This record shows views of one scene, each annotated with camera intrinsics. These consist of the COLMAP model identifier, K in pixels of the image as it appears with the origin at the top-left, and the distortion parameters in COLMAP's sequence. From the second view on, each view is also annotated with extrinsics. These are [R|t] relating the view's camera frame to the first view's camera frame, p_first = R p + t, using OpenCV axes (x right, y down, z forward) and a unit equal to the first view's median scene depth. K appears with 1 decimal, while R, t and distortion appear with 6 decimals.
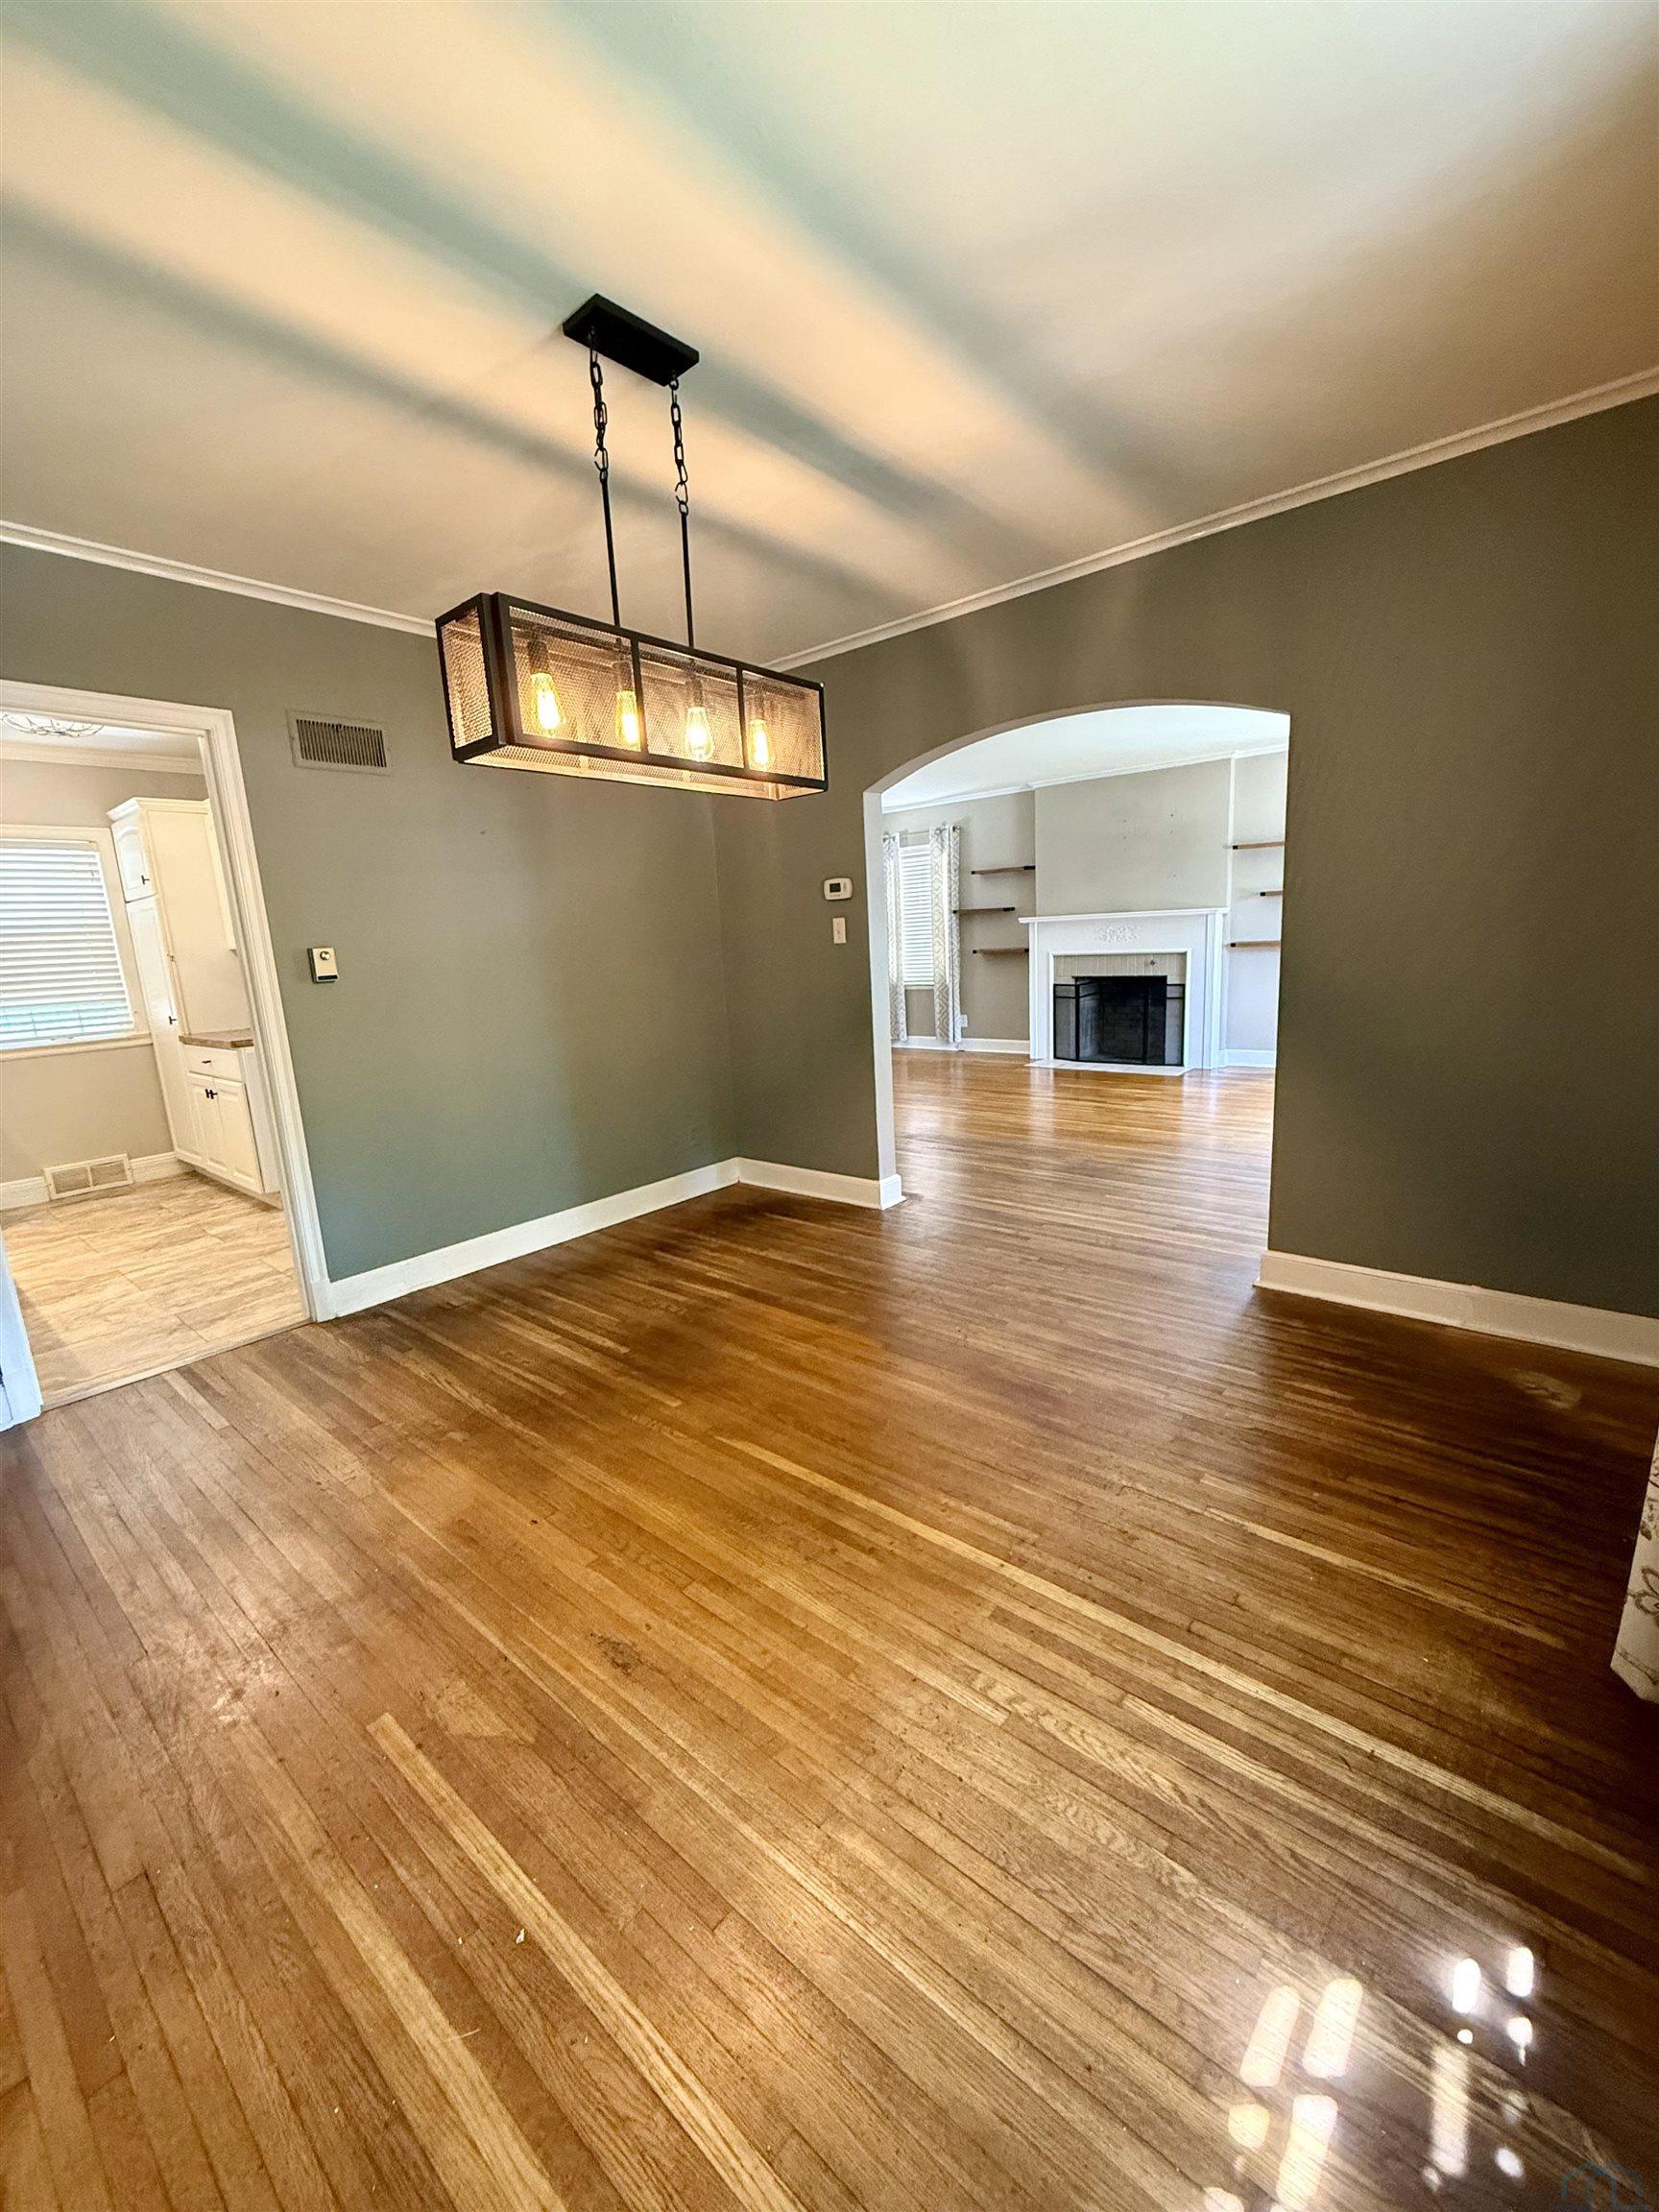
lens RADIAL K [[884.8, 0, 833.6], [0, 884.8, 1107.4], [0, 0, 1]] dist [-0.002041, -0.000319]
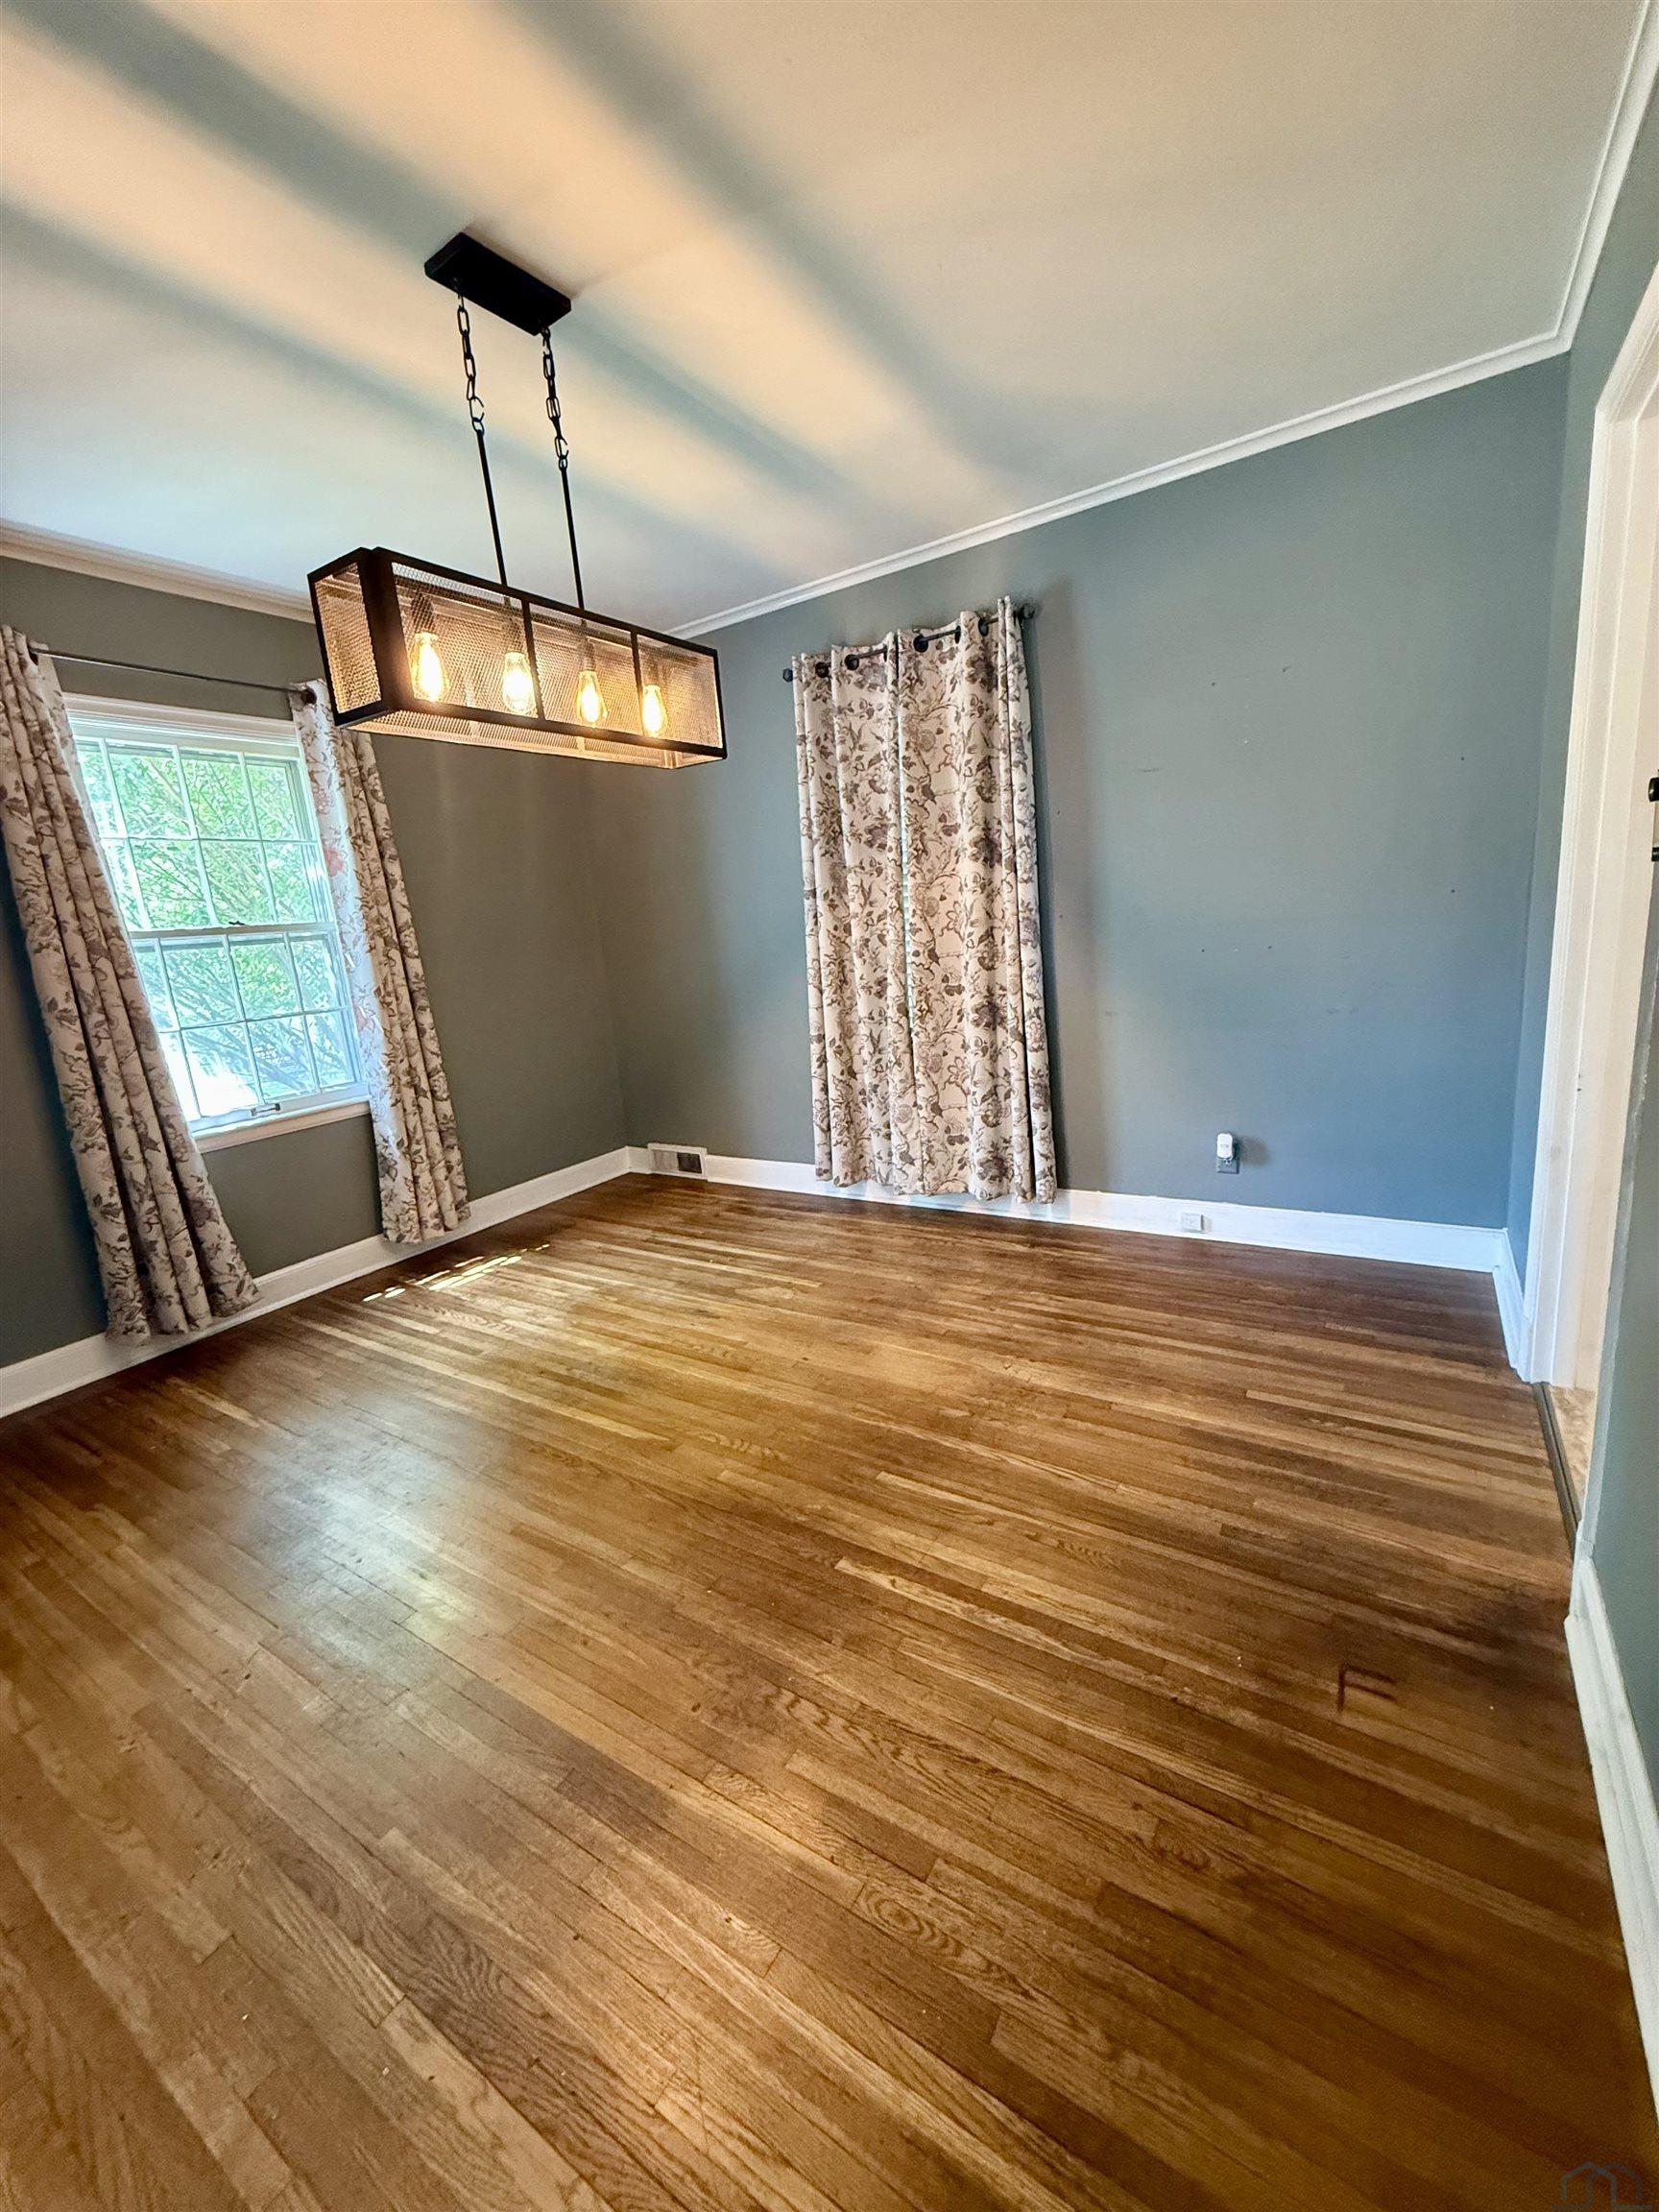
lens RADIAL K [[884.8, 0, 834.9], [0, 884.8, 1106.0], [0, 0, 1]] dist [-0.002041, -0.000319]
pose [[-0.981658, 0.160498, -0.102896, -0.137627], [0.107315, 0.911267, 0.397588, -0.158027], [0.157578, 0.379253, -0.911776, 0.899520]]
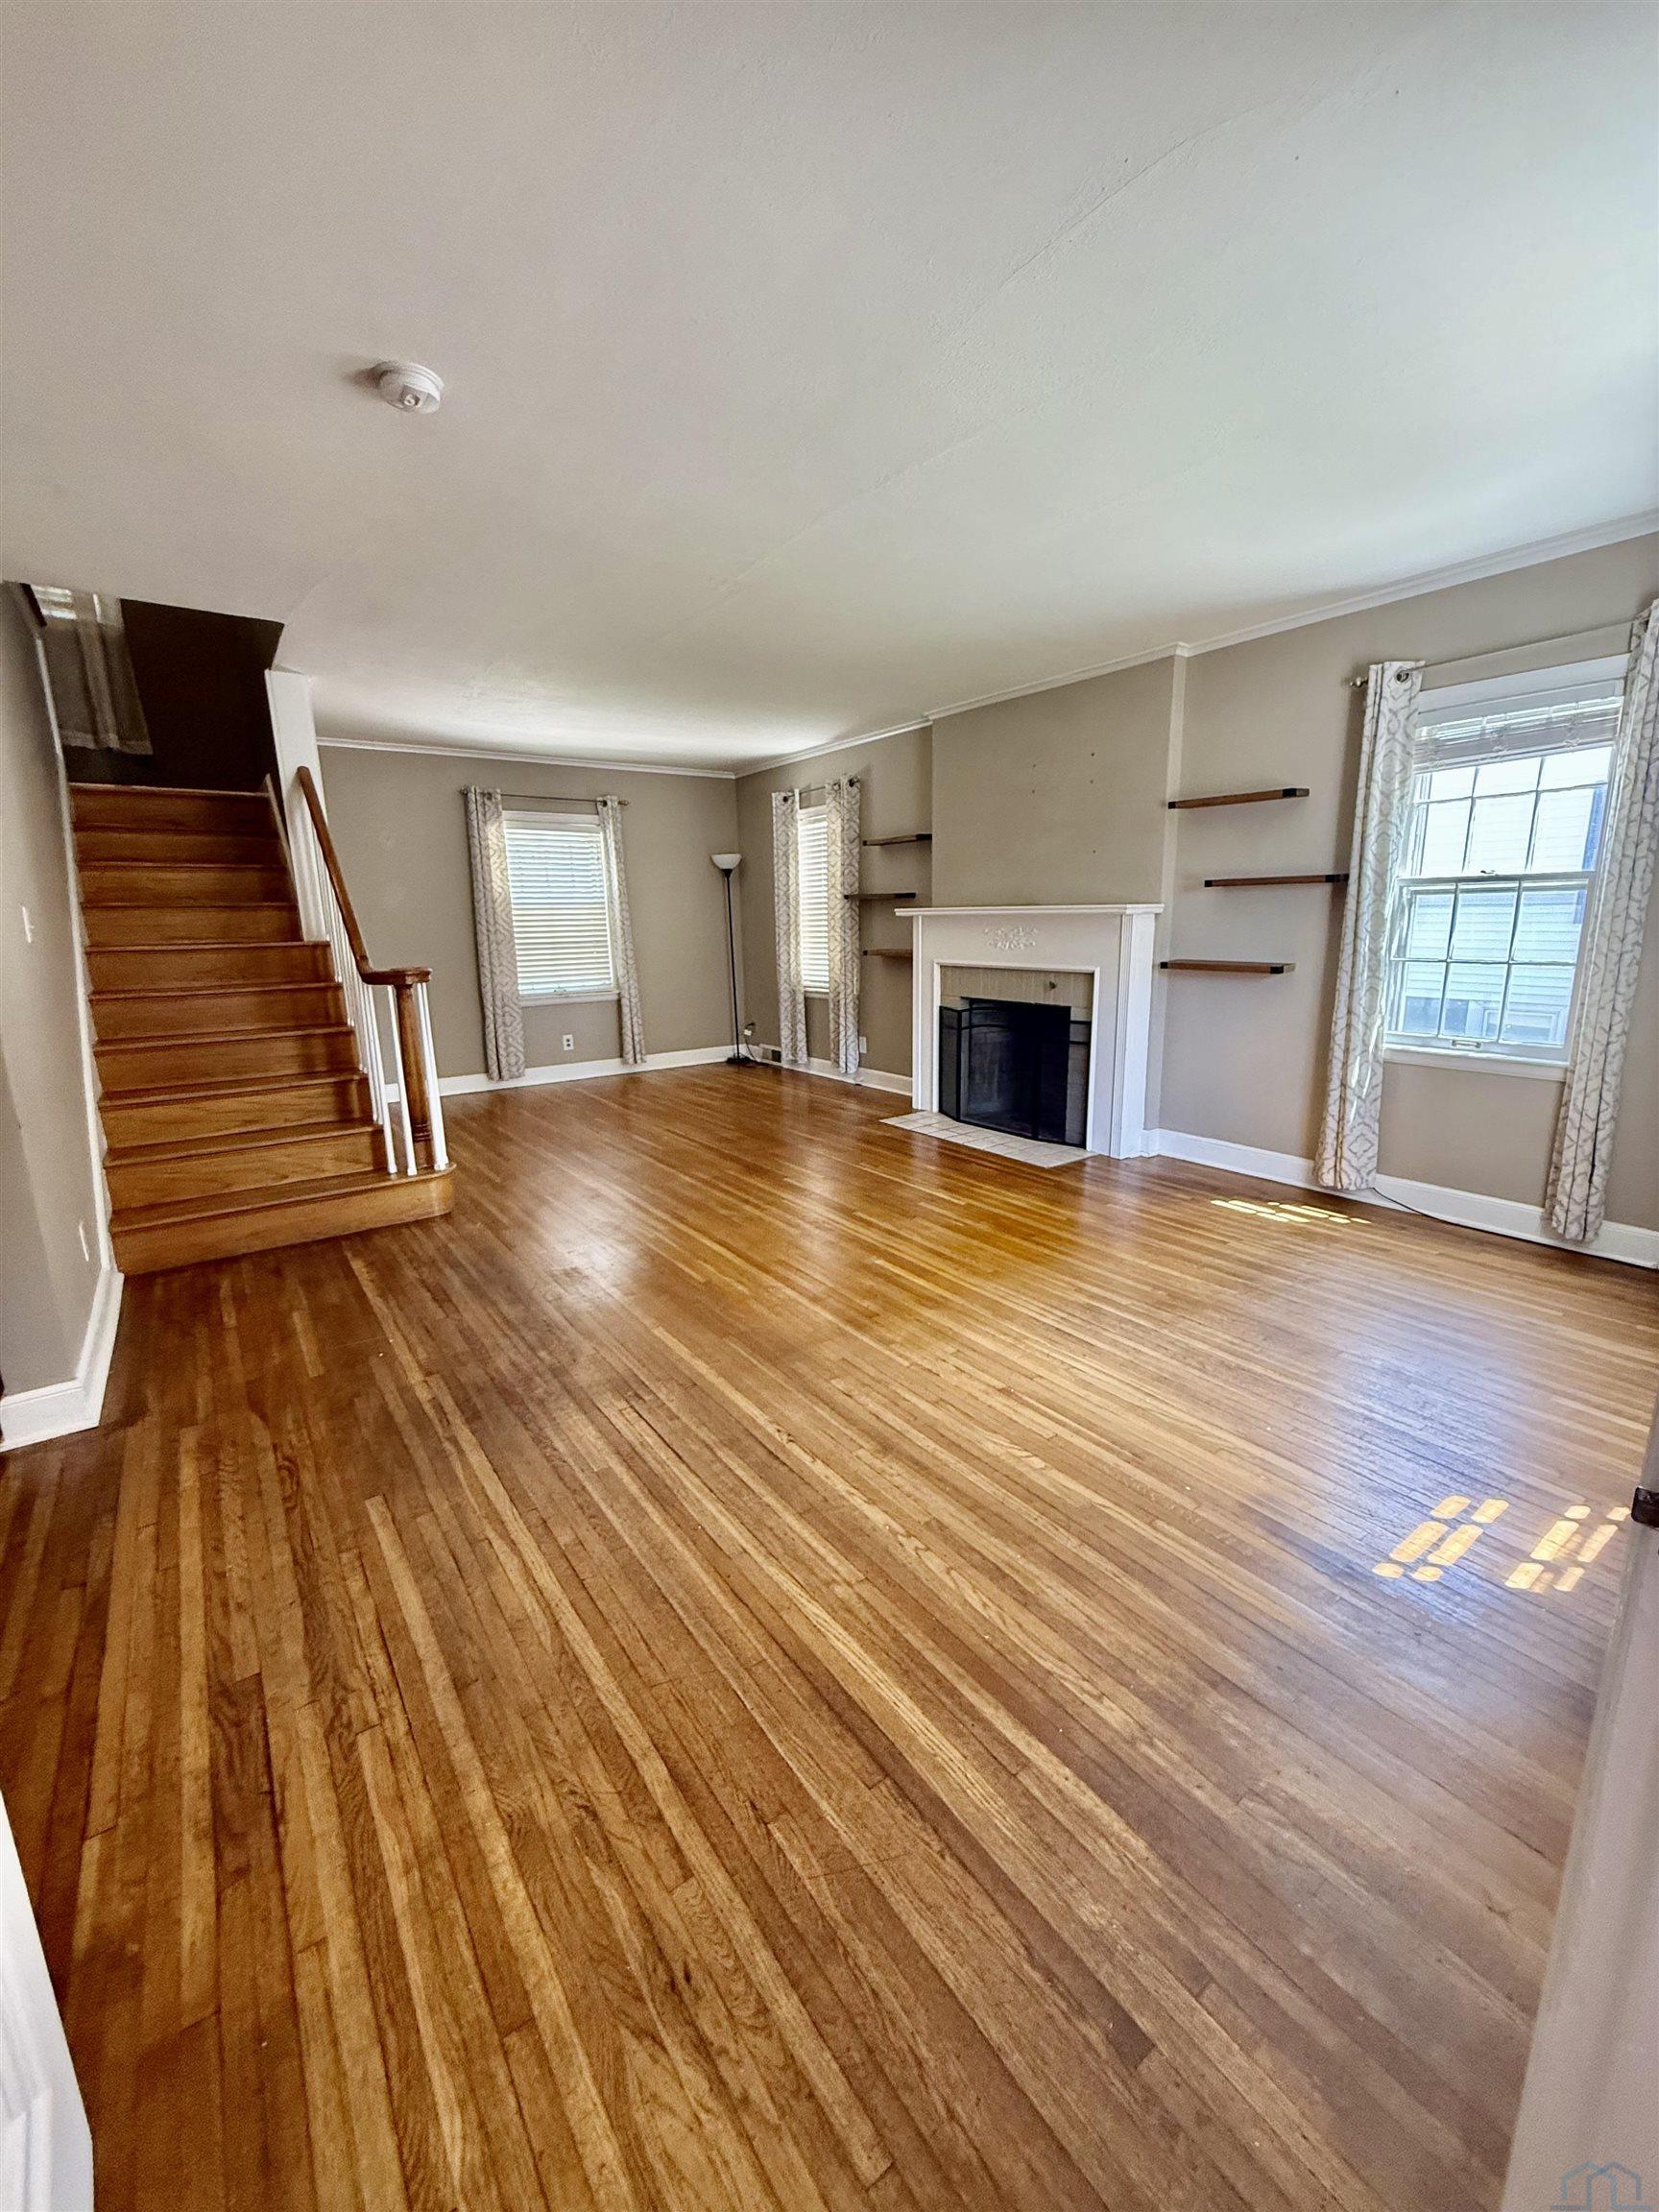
lens RADIAL K [[884.8, 0, 822.4], [0, 884.8, 1104.4], [0, 0, 1]] dist [-0.002041, -0.000319]
pose [[0.968672, 0.086698, -0.232718, 0.592021], [-0.081859, 0.996180, 0.030393, -0.137160], [0.234464, -0.010391, 0.972069, 0.546374]]
